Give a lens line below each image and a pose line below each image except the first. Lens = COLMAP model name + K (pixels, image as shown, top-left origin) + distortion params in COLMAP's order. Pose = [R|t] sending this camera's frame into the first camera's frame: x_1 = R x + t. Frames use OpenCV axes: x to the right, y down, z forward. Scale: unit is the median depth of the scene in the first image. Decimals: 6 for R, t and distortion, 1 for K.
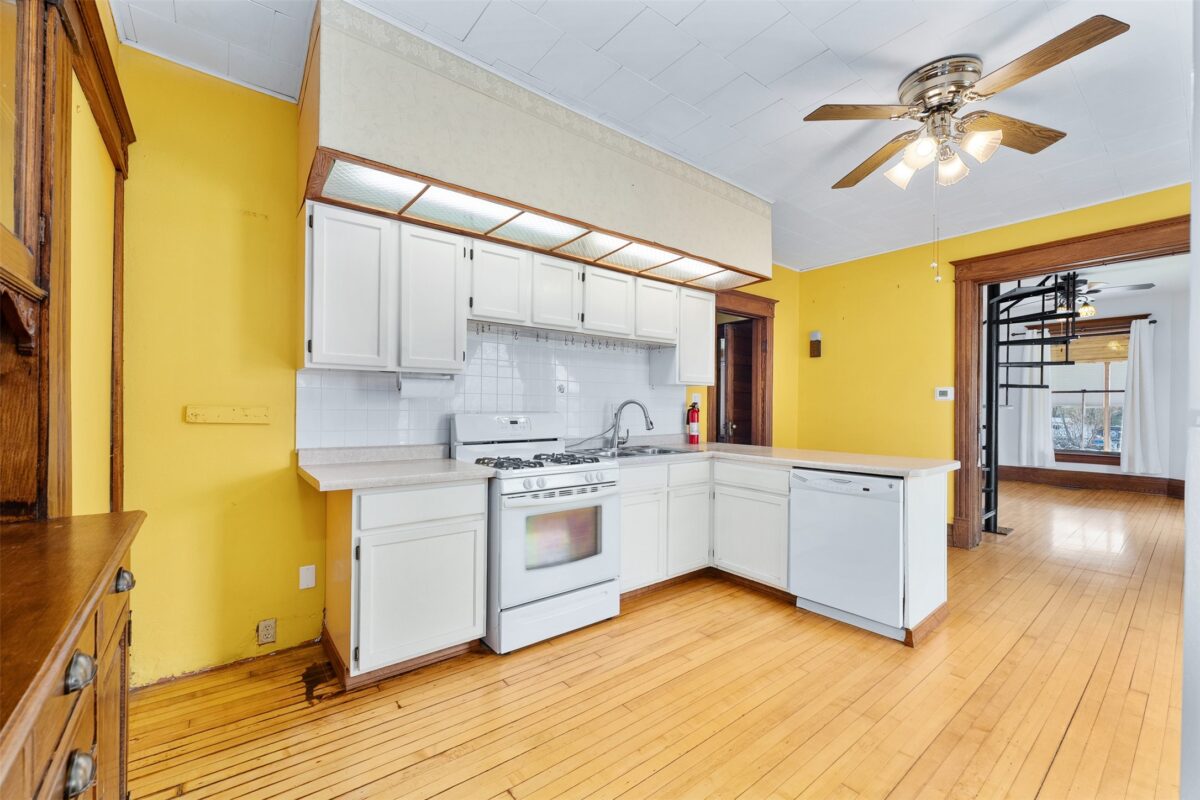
lens RADIAL K [[480.3, 0, 595.4], [0, 480.3, 404.8], [0, 0, 1]] dist [0.000493, -0.000086]
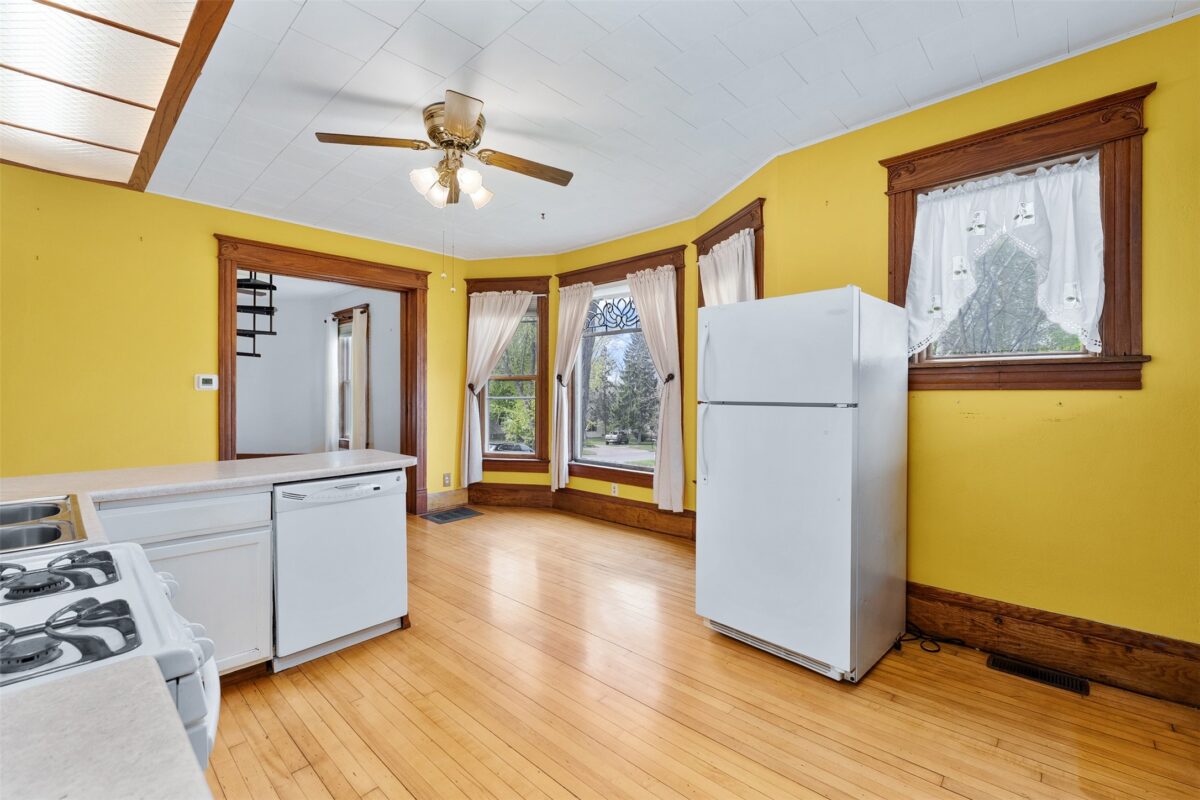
lens RADIAL K [[505.5, 0, 604.8], [0, 505.5, 391.1], [0, 0, 1]] dist [-0.002639, 0.000014]
pose [[-0.147349, -0.000012, 0.989085, -0.451000], [-0.003370, 0.999994, -0.000490, -0.014190], [-0.989079, -0.003405, -0.147348, 0.663975]]
